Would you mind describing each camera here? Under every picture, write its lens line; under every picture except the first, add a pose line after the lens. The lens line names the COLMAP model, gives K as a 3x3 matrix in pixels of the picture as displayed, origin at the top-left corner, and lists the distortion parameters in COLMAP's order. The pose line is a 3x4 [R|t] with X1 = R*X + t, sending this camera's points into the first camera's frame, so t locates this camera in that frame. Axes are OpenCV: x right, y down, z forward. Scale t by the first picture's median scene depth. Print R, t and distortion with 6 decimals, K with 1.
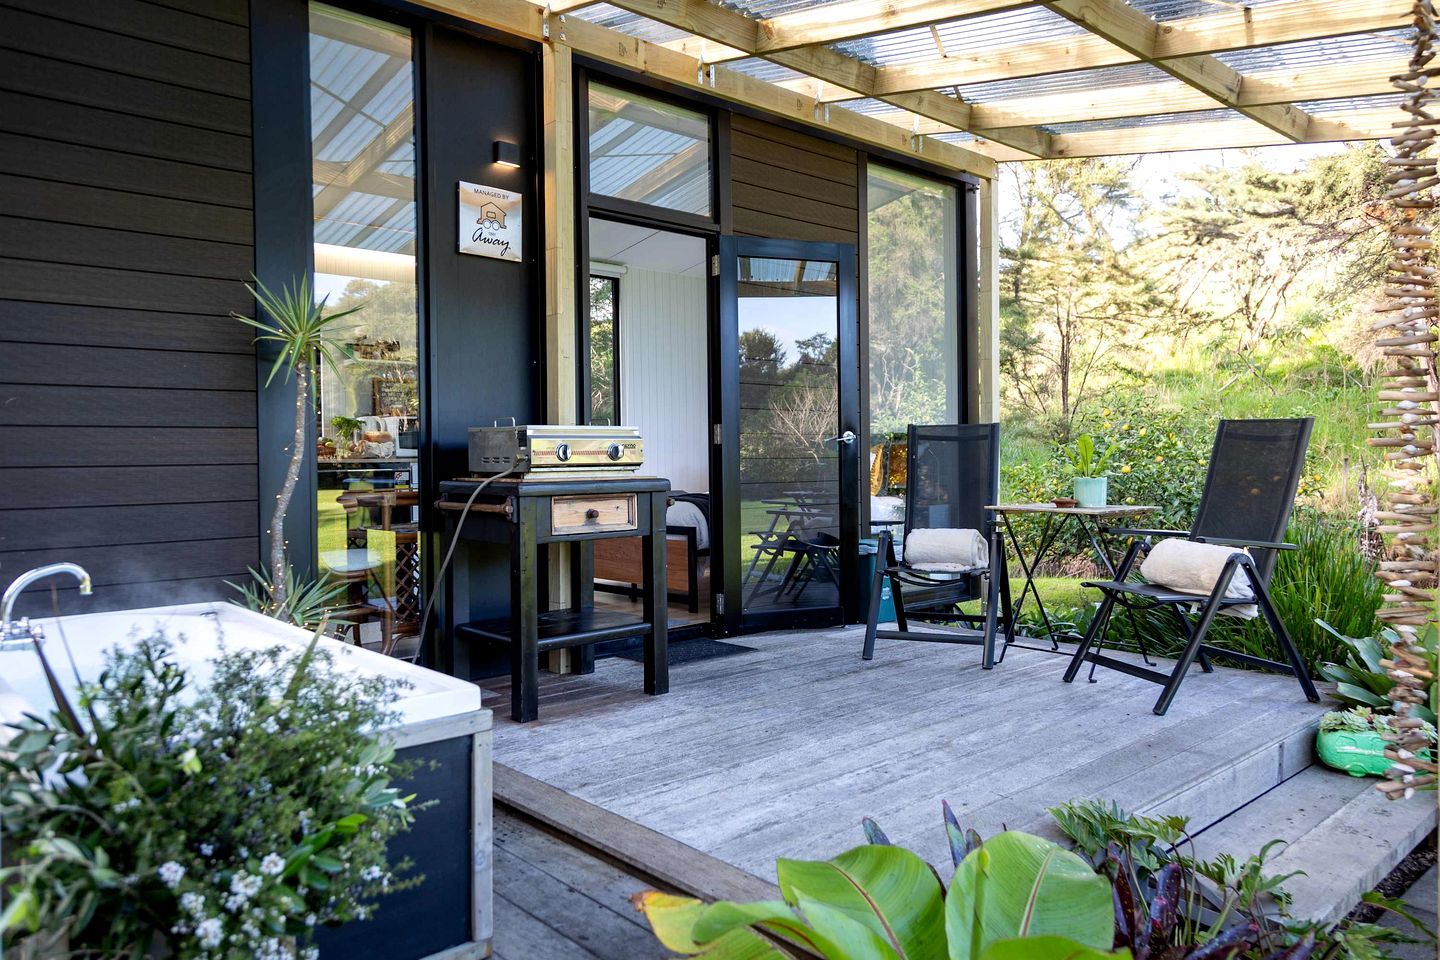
lens RADIAL K [[1022.2, 0, 693.8], [0, 1022.2, 445.9], [0, 0, 1]] dist [0.003808, 0.000316]
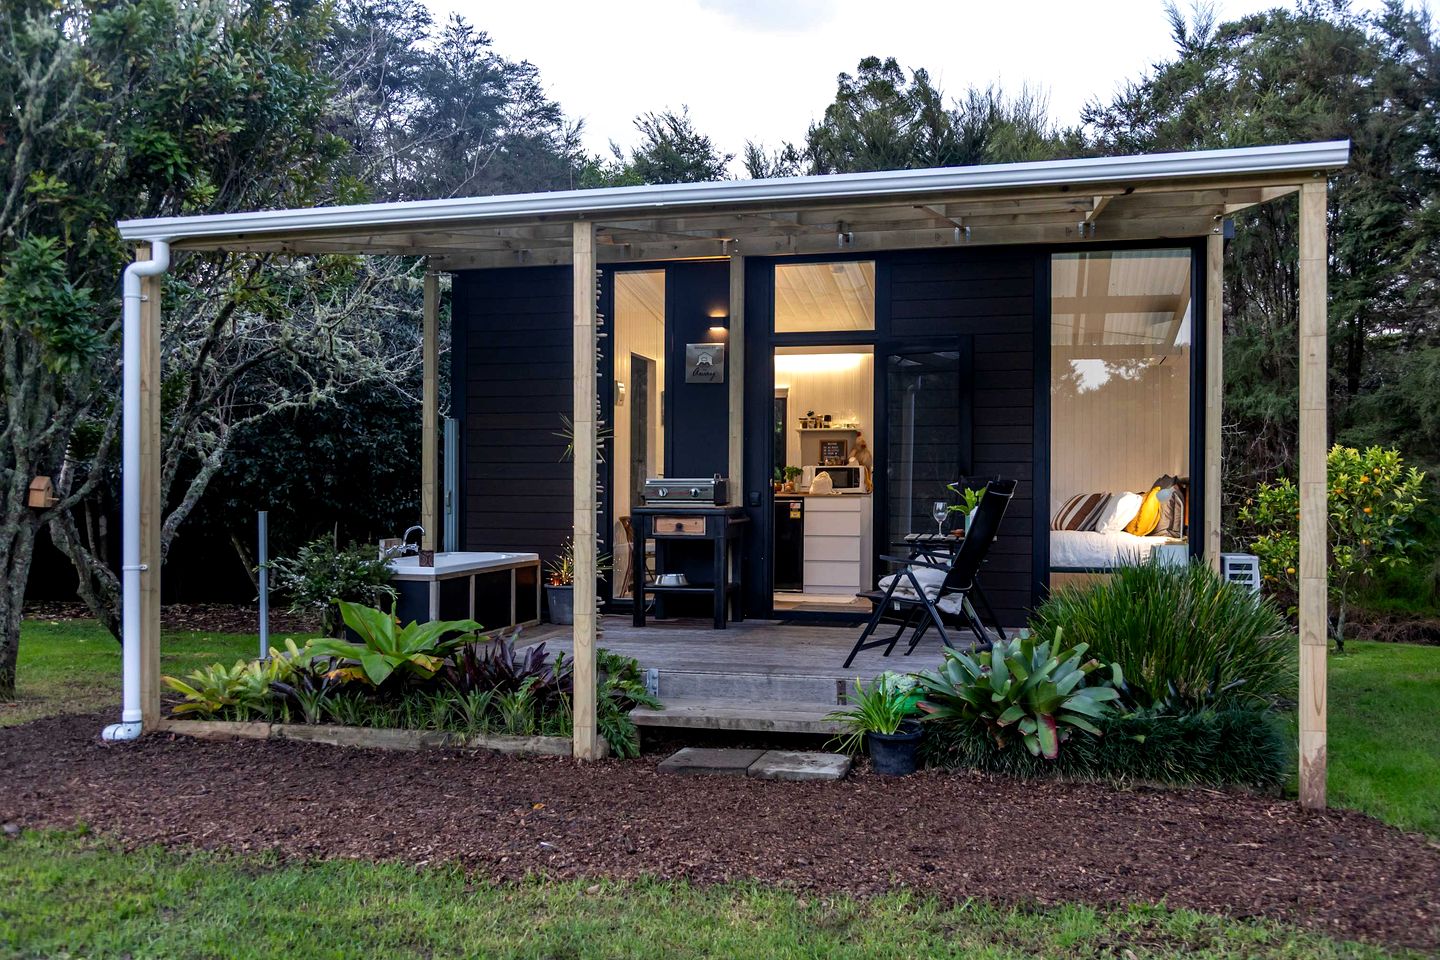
lens RADIAL K [[1233.4, 0, 720.0], [0, 1233.4, 480.0], [0, 0, 1]] dist [0.006236, 0.004045]
pose [[0.565709, 0.003394, -0.824598, 2.043401], [-0.003798, 0.999992, 0.001511, -0.024001], [0.824596, 0.002277, 0.565717, -0.249908]]
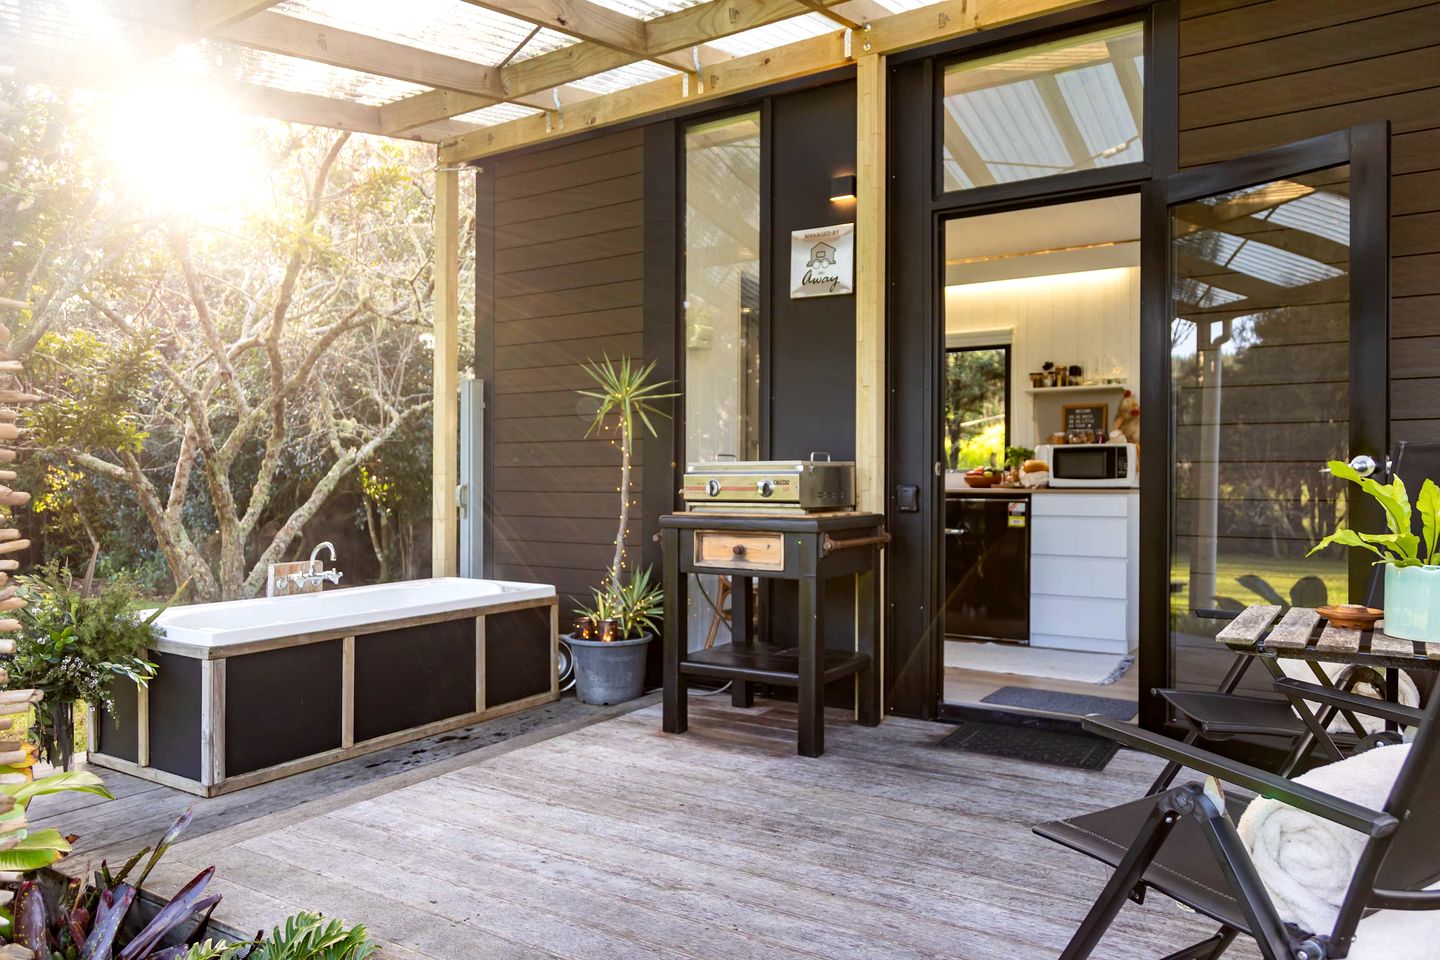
lens RADIAL K [[965.9, 0, 720.0], [0, 965.9, 480.0], [0, 0, 1]] dist [0.004567, -0.001130]
pose [[0.283234, 0.006552, -0.959029, 0.898399], [0.001208, 0.999973, 0.007188, -0.009818], [0.959050, -0.003195, 0.283218, 0.806624]]
